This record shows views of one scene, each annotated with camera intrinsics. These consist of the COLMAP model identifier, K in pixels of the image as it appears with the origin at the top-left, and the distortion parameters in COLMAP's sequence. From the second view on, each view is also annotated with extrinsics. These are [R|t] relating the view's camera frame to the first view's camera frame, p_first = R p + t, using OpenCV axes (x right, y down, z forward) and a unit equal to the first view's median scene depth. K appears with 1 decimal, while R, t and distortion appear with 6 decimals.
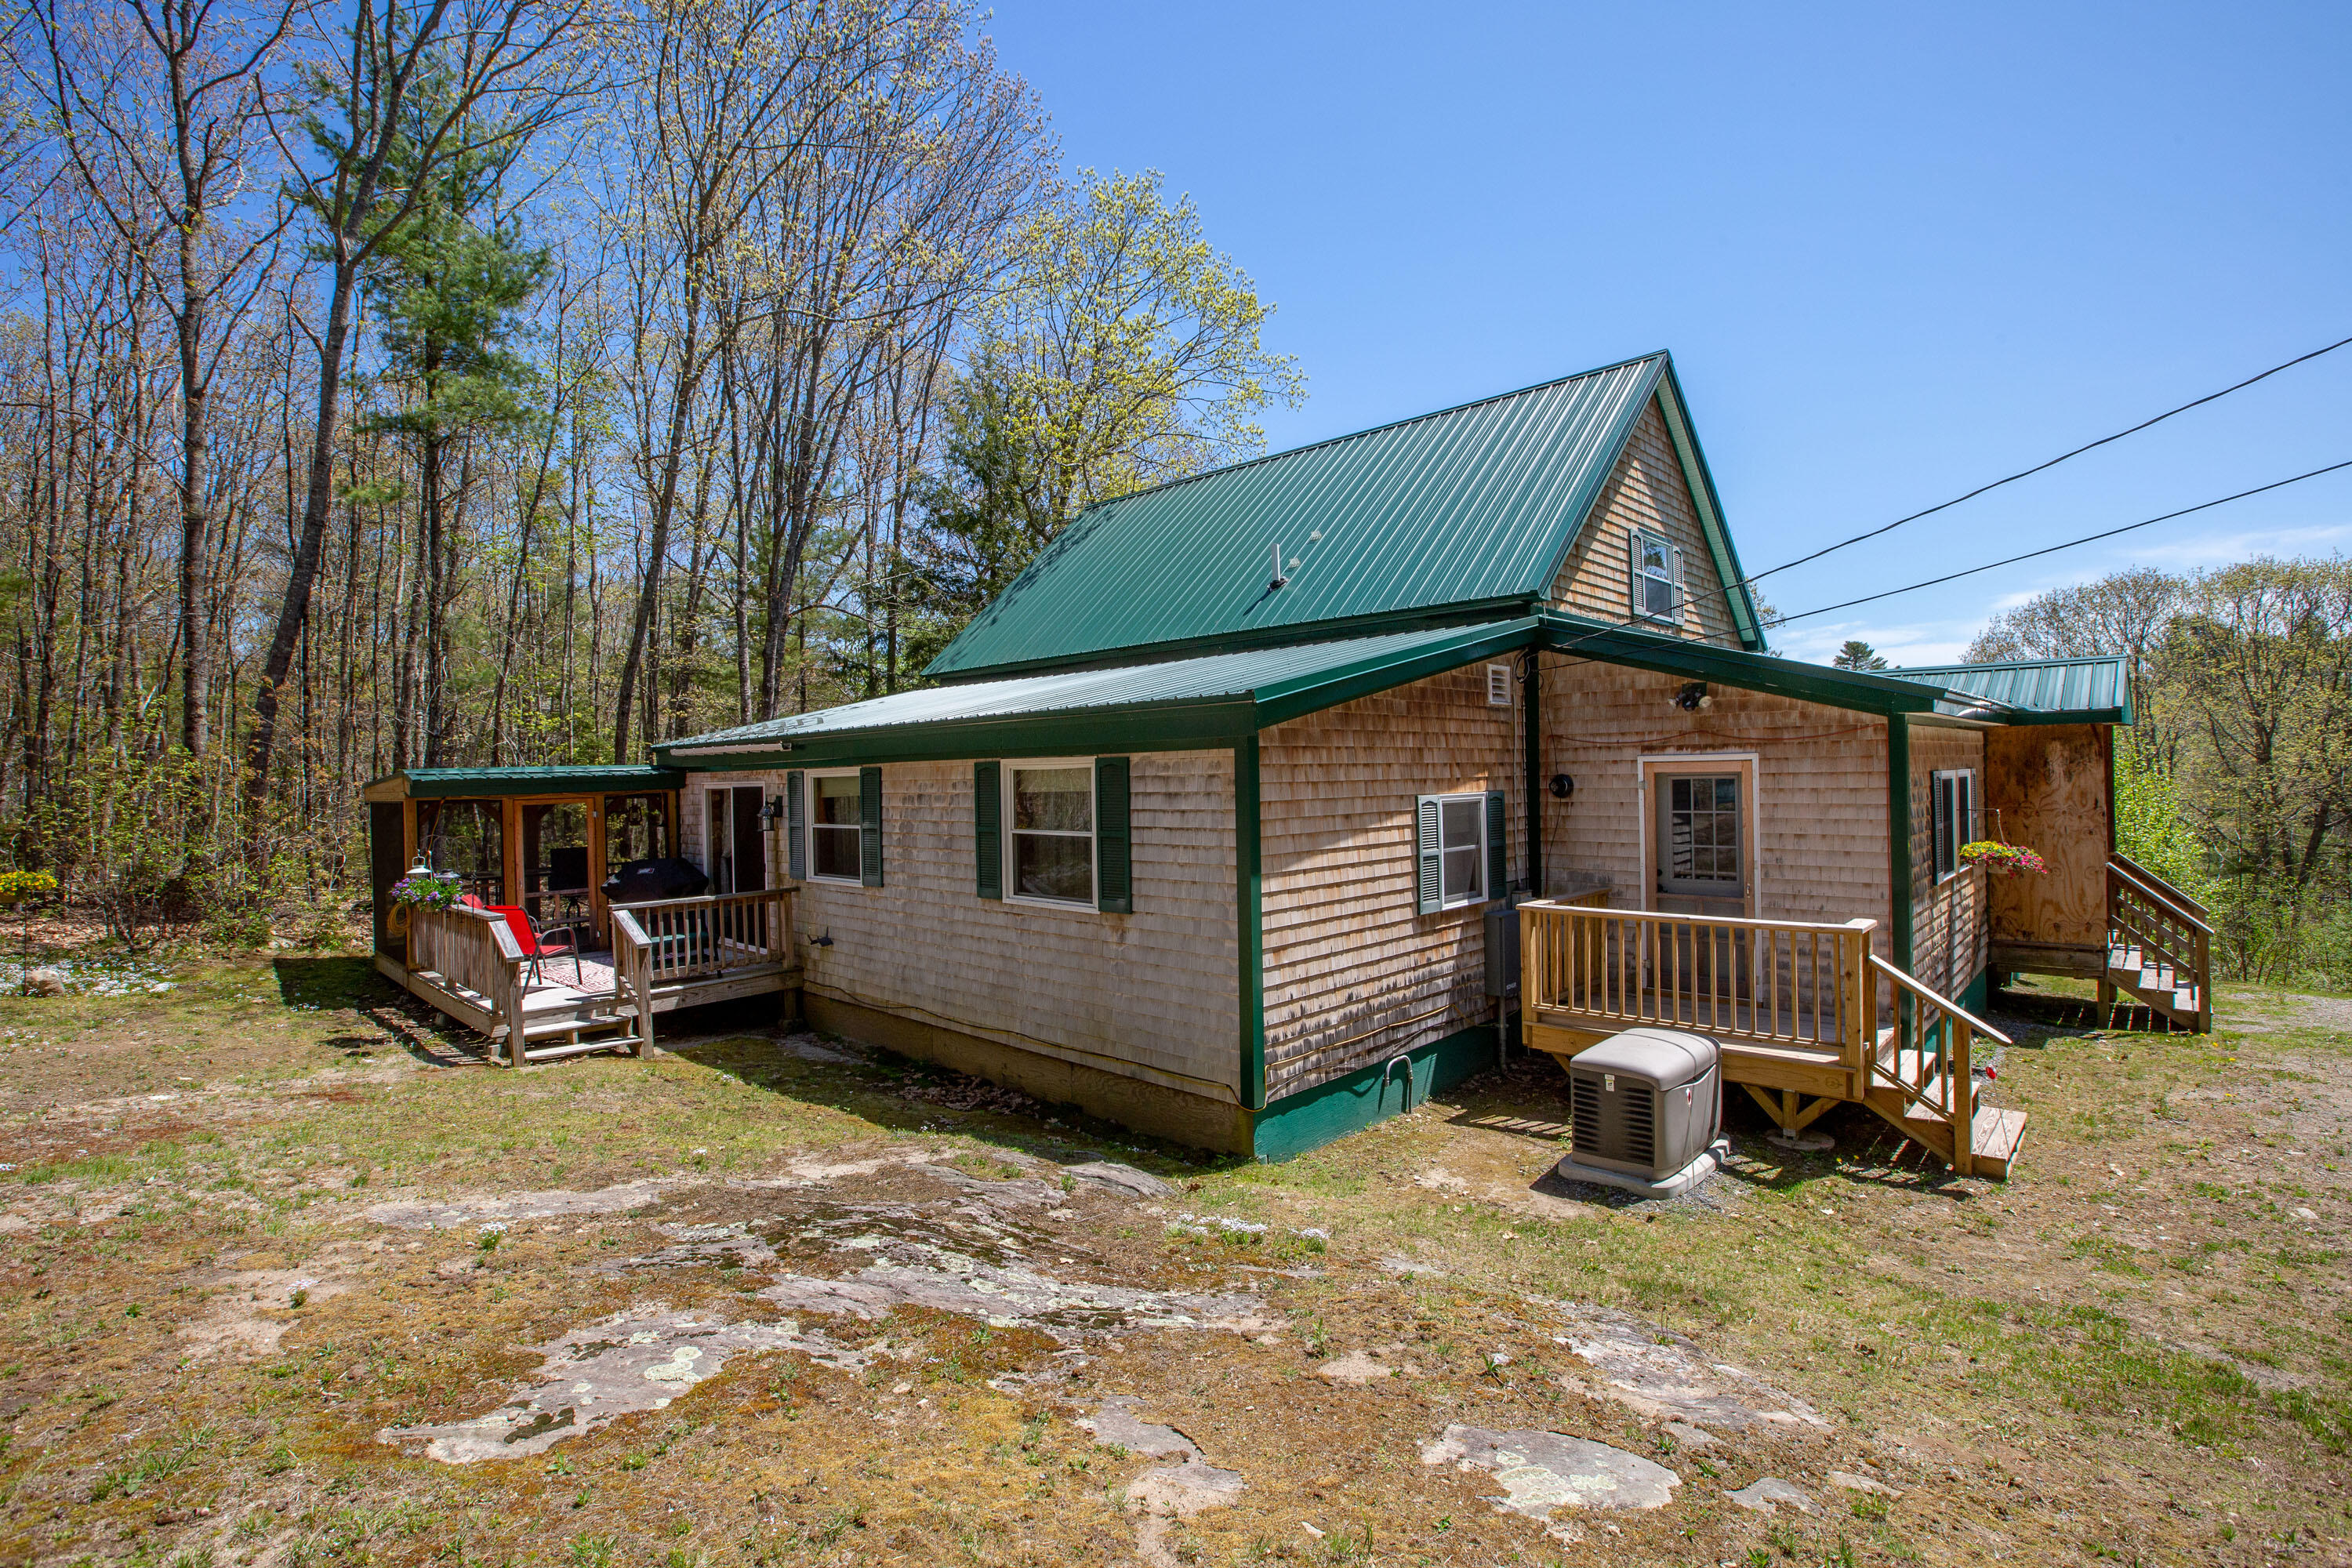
lens RADIAL K [[1063.8, 0, 1172.2], [0, 1063.8, 787.3], [0, 0, 1]] dist [0.003016, 0.001191]
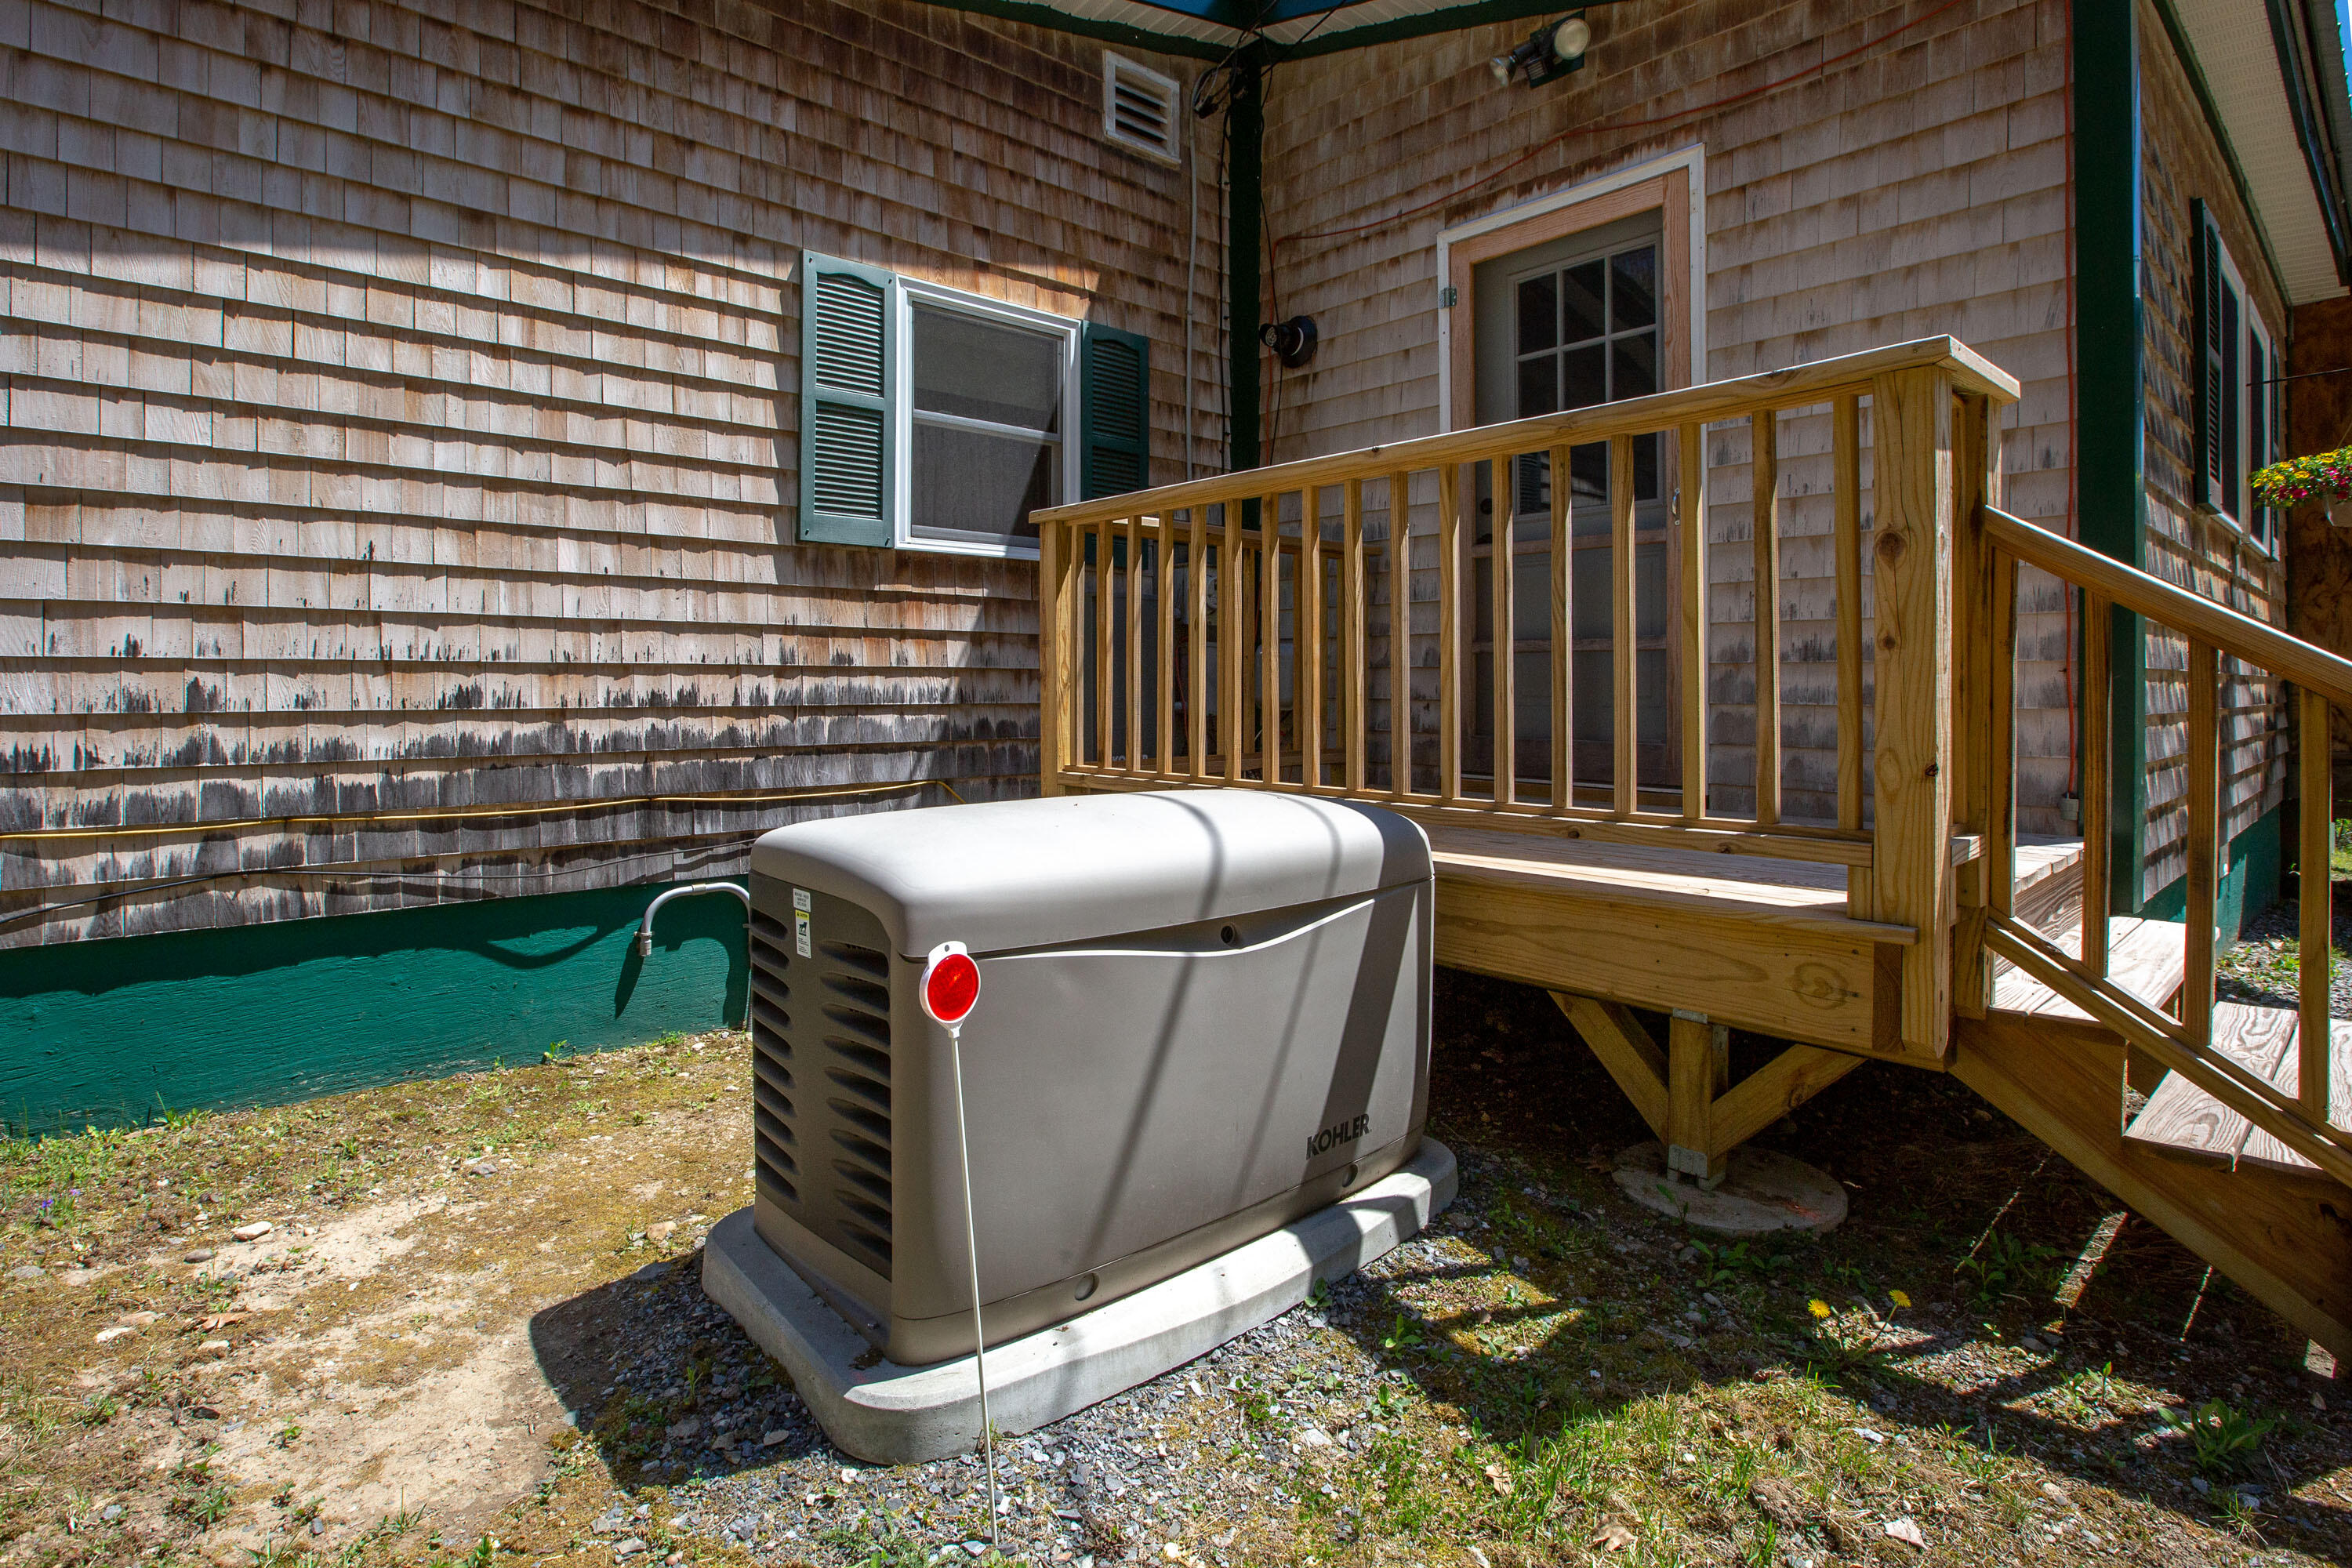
lens RADIAL K [[1112.6, 0, 1098.0], [0, 1112.6, 691.7], [0, 0, 1]] dist [-0.024802, 0.004187]
pose [[0.991022, 0.021402, -0.131977, 0.424140], [-0.022049, 0.999751, -0.003441, 0.186243], [0.131870, 0.006320, 0.991247, 0.630101]]
